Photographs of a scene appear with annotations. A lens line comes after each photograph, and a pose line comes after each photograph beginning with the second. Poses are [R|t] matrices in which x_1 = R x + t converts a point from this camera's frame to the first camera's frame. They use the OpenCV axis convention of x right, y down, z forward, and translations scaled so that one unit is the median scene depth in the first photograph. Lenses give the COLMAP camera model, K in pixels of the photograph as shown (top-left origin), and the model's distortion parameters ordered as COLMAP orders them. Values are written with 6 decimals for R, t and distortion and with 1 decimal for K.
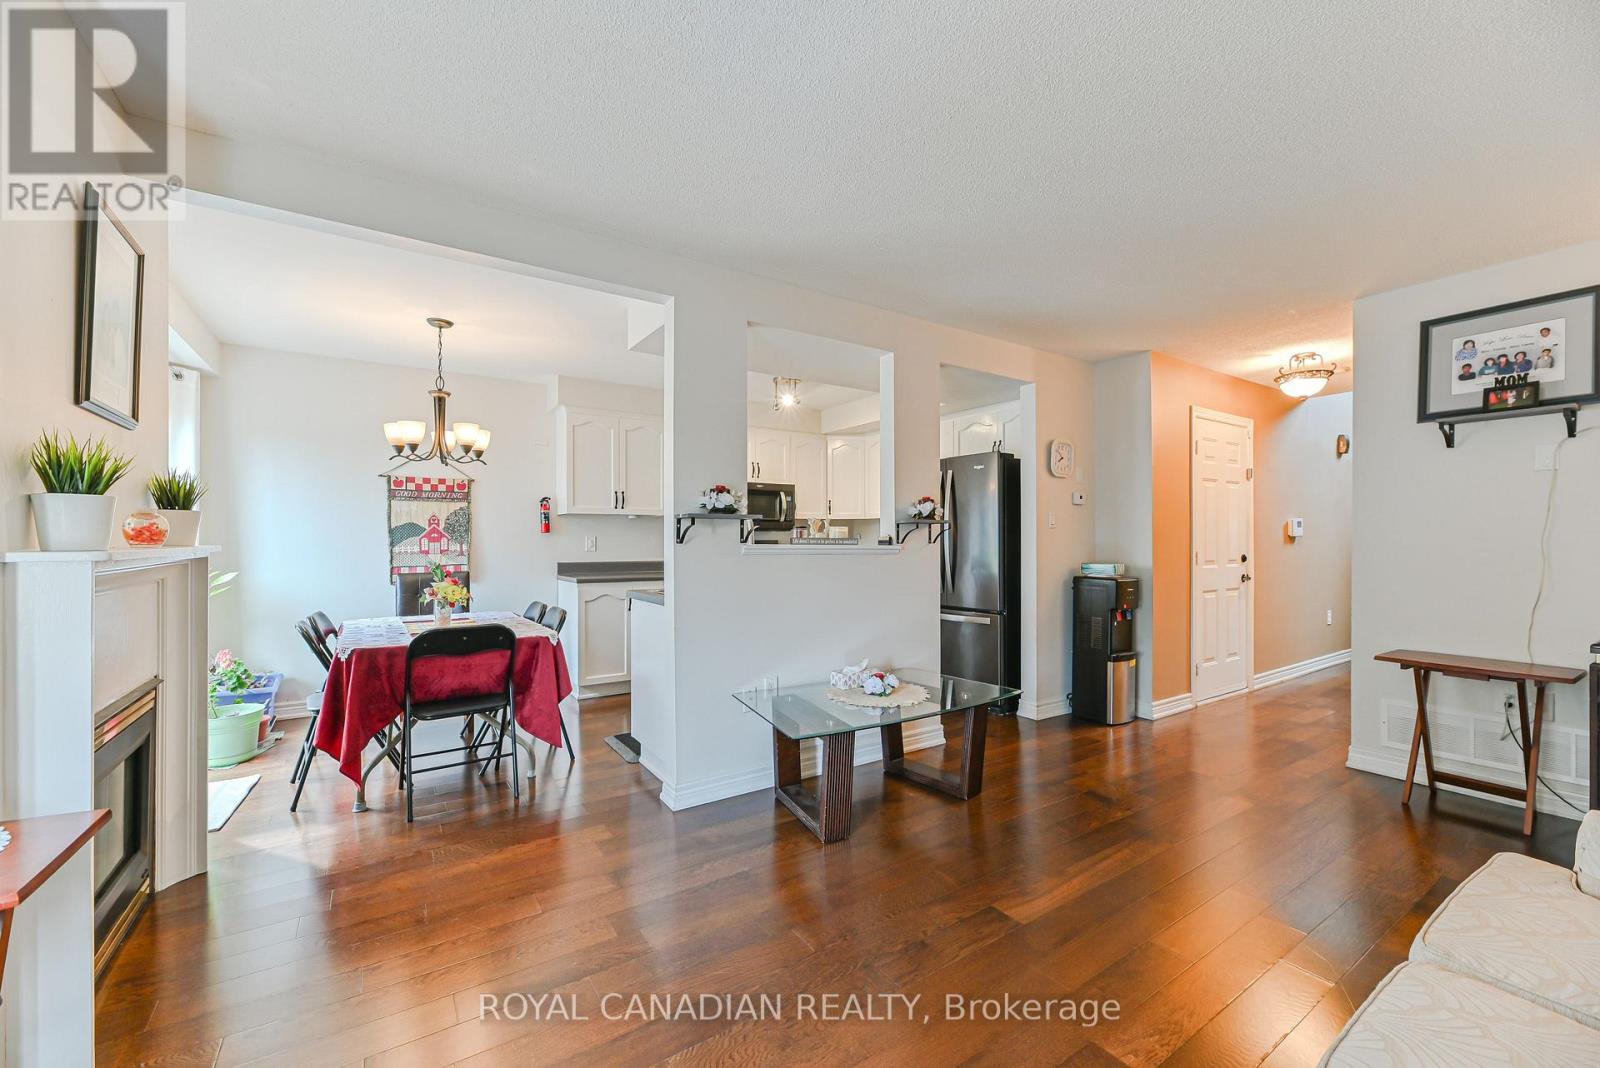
lens RADIAL K [[648.5, 0, 814.0], [0, 648.5, 546.1], [0, 0, 1]] dist [-0.000910, -0.001566]
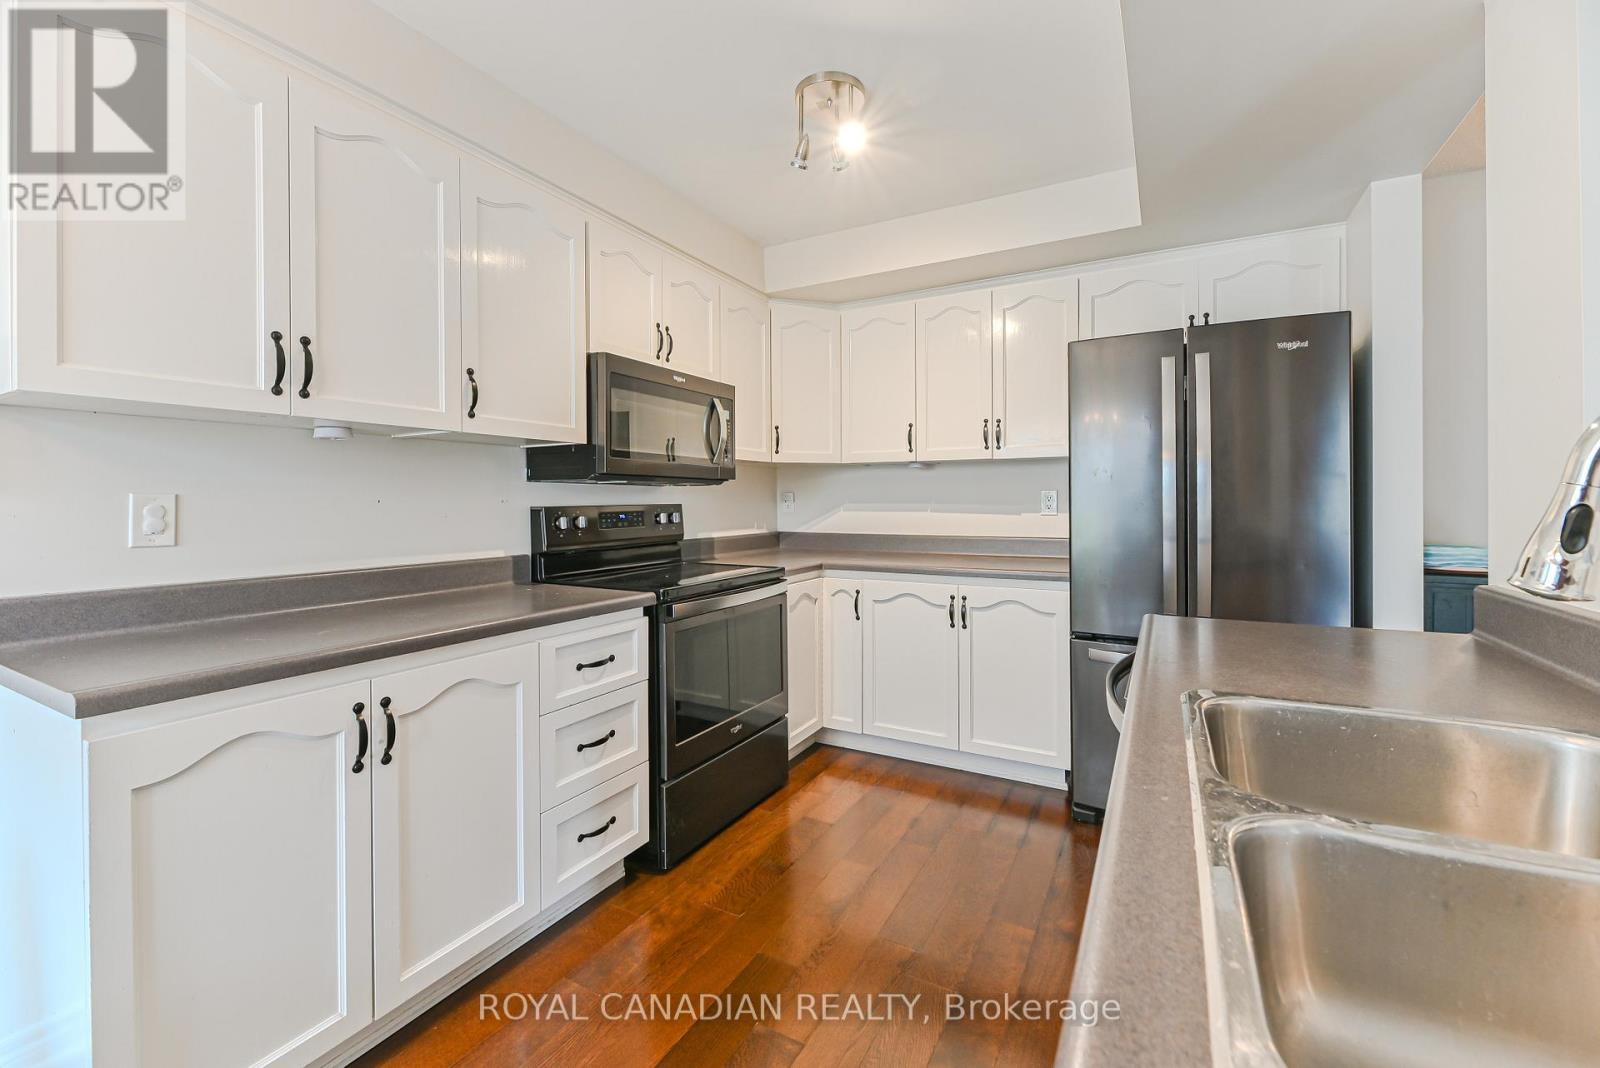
lens RADIAL K [[648.5, 0, 800.4], [0, 648.5, 505.3], [0, 0, 1]] dist [-0.000910, -0.001566]
pose [[0.891420, -0.005464, 0.453145, -0.249465], [0.009806, 0.999926, -0.007235, -0.006107], [-0.453072, 0.010893, 0.891408, 0.702428]]
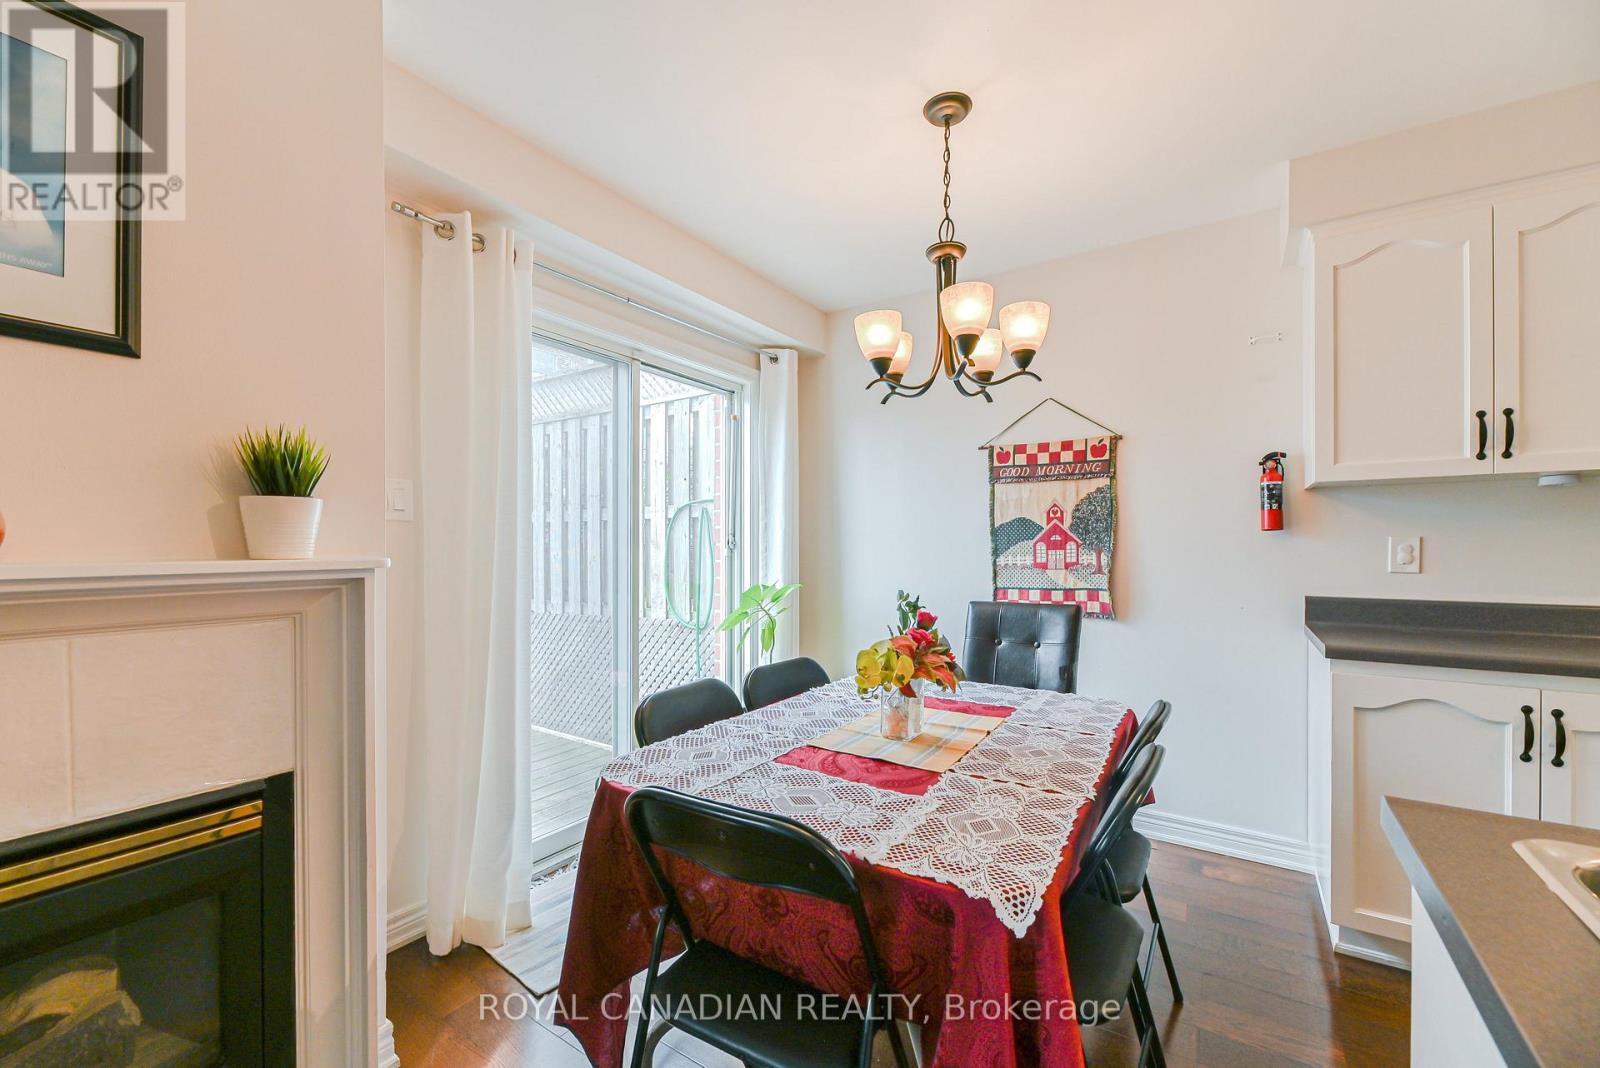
lens RADIAL K [[648.5, 0, 790.3], [0, 648.5, 544.8], [0, 0, 1]] dist [-0.000910, -0.001566]
pose [[0.377833, -0.001059, -0.925873, -0.127125], [-0.007867, 0.999960, -0.004354, -0.005819], [0.925840, 0.008929, 0.377809, 0.550412]]
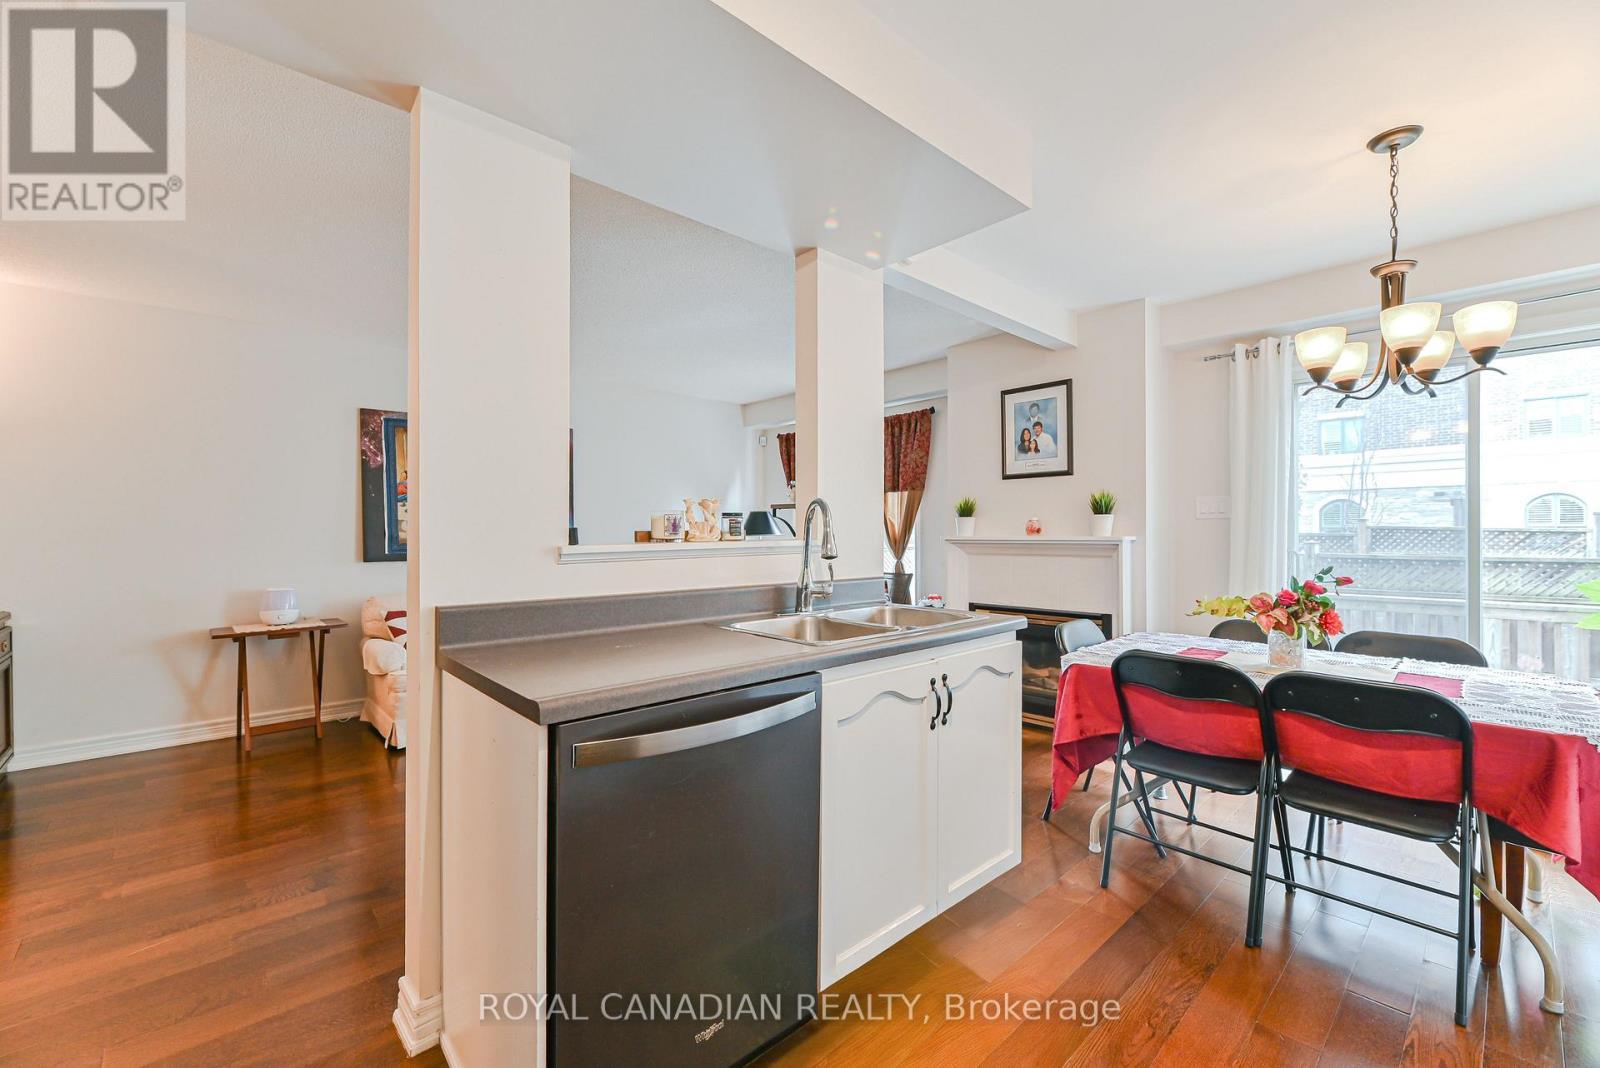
lens RADIAL K [[648.5, 0, 813.9], [0, 648.5, 532.5], [0, 0, 1]] dist [-0.000910, -0.001566]
pose [[-0.983648, 0.002821, -0.180078, 0.015191], [0.000976, 0.999946, 0.010330, -0.011589], [0.180098, 0.009985, -0.983598, 1.128451]]
